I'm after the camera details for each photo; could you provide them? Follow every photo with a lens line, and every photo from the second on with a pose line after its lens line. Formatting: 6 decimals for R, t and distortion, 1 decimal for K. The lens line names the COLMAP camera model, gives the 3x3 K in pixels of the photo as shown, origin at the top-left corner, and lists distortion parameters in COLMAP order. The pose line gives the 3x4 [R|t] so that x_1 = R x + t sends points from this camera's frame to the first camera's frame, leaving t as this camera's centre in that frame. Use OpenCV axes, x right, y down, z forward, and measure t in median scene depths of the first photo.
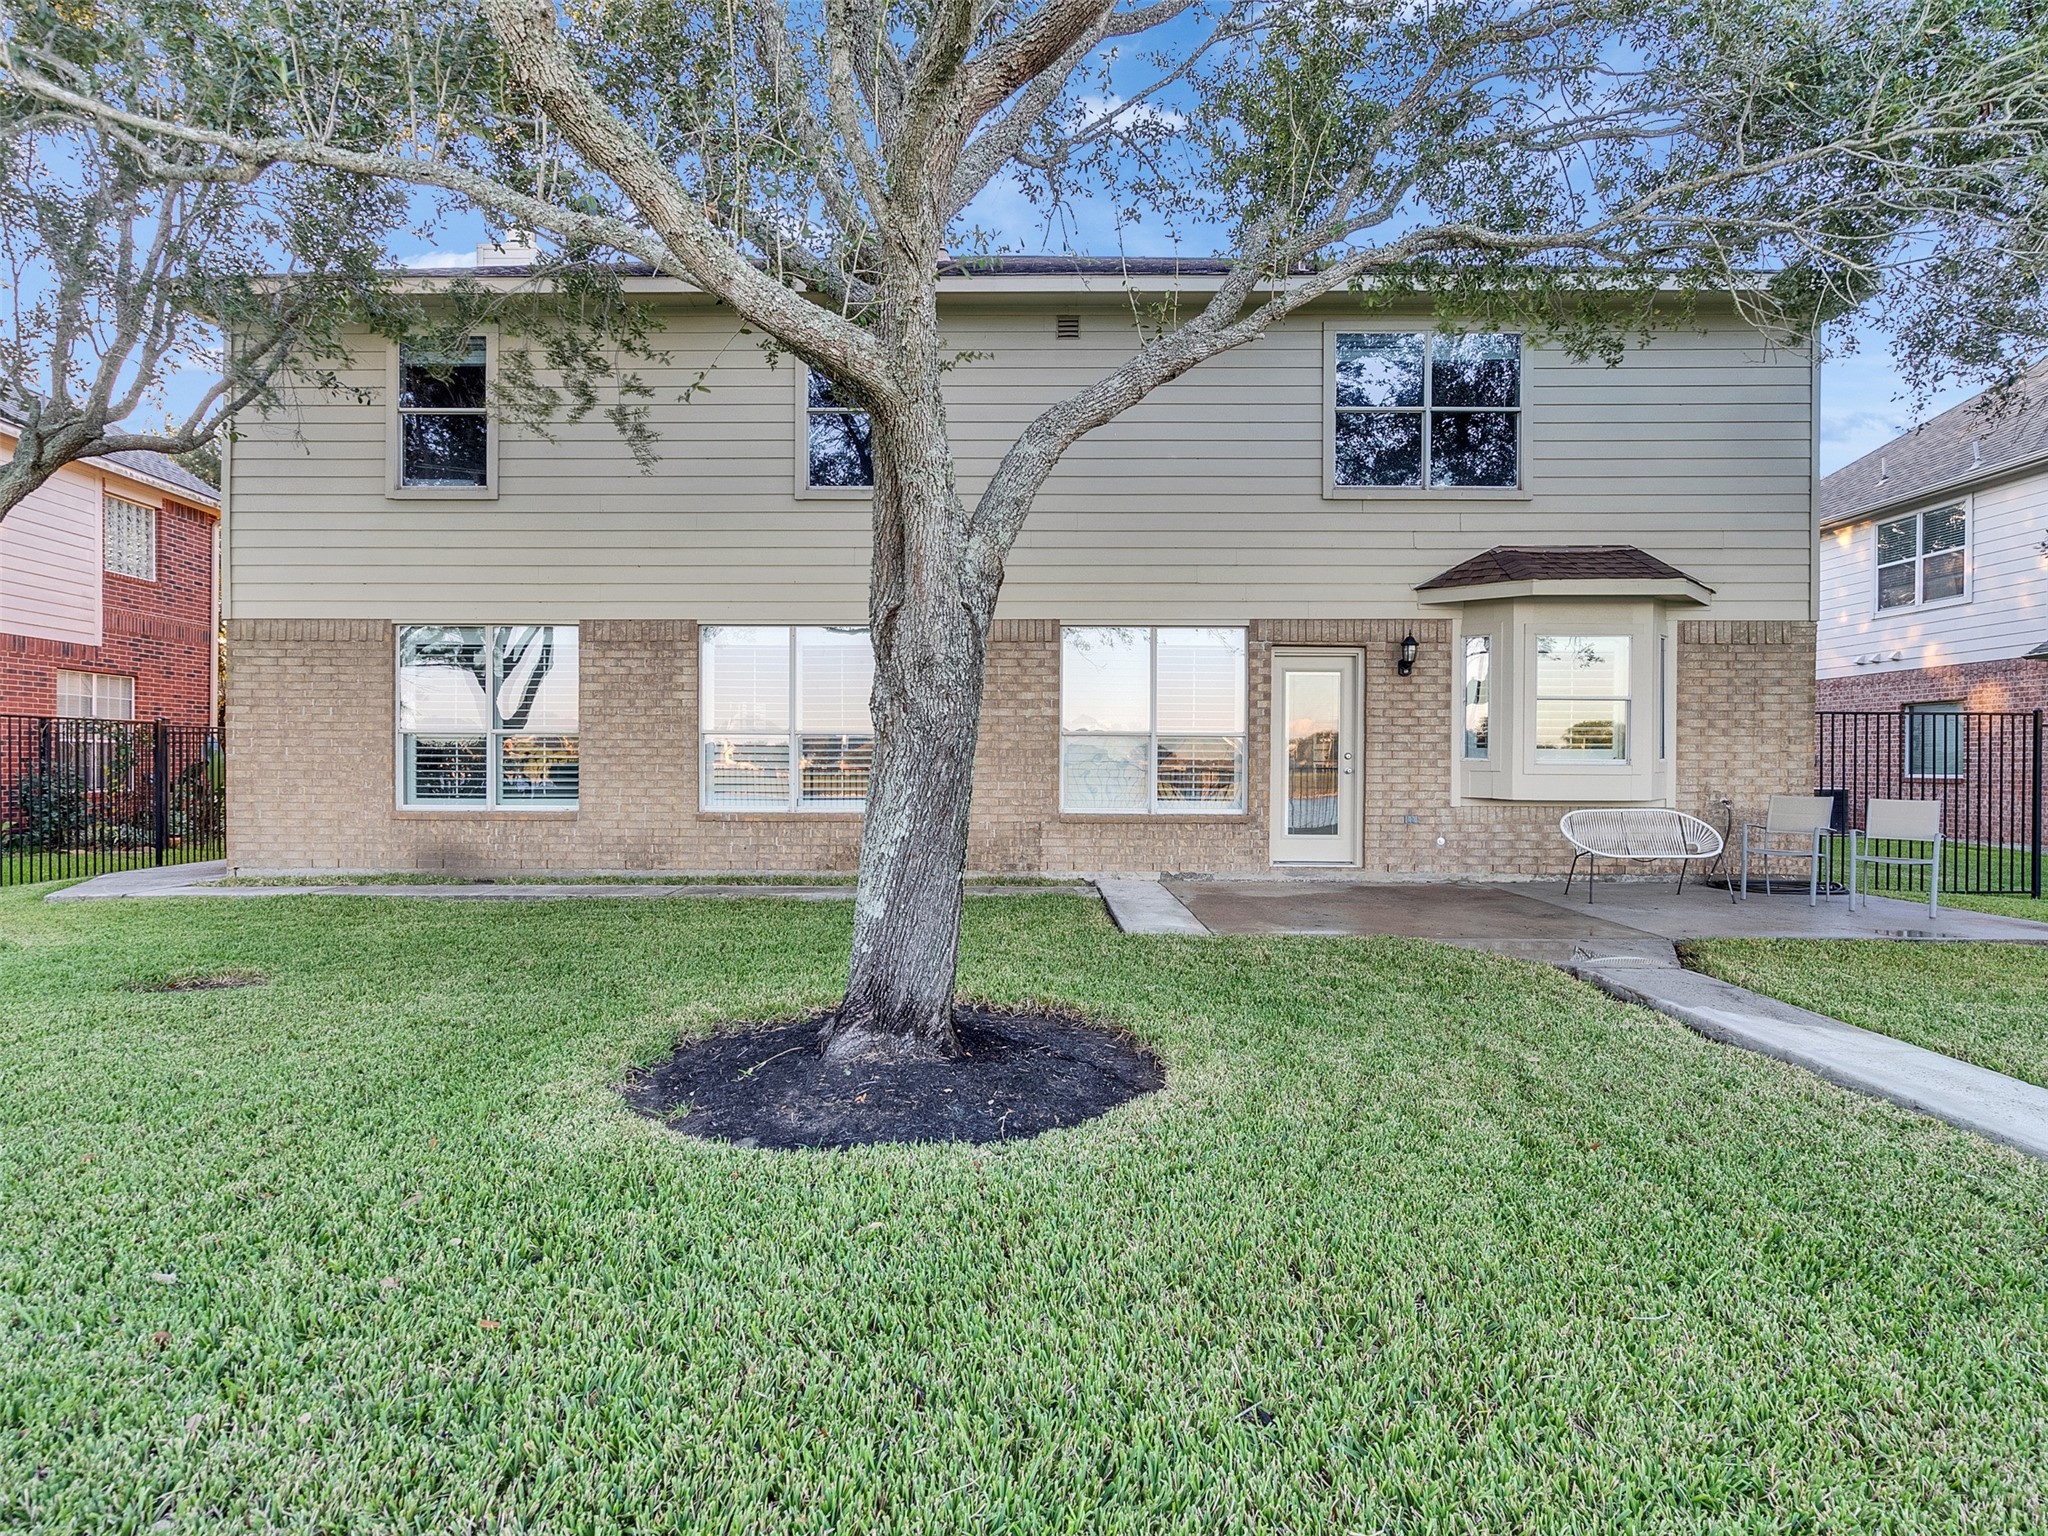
lens RADIAL K [[1061.3, 0, 1024.0], [0, 1061.3, 768.0], [0, 0, 1]] dist [-0.002104, -0.000120]
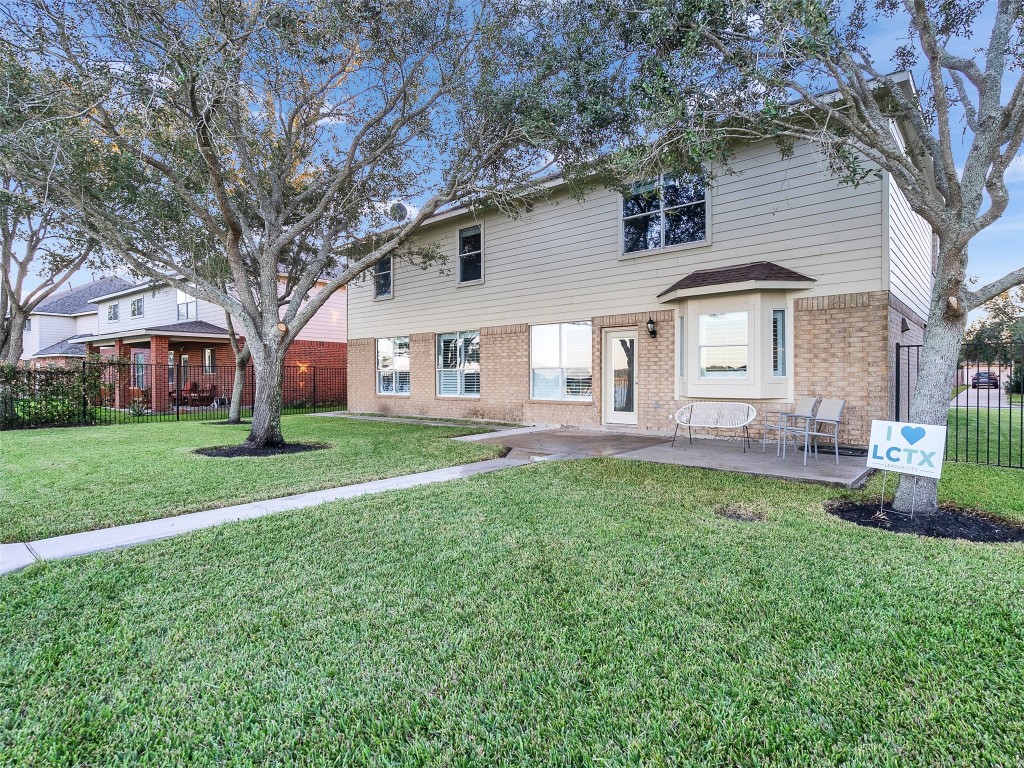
lens RADIAL K [[541.4, 0, 512.0], [0, 541.4, 384.0], [0, 0, 1]] dist [-0.000164, -0.000114]
pose [[0.752474, 0.001293, -0.658620, 0.857778], [0.000761, 0.999996, 0.002833, 0.001904], [0.658621, -0.002633, 0.752470, -0.001245]]
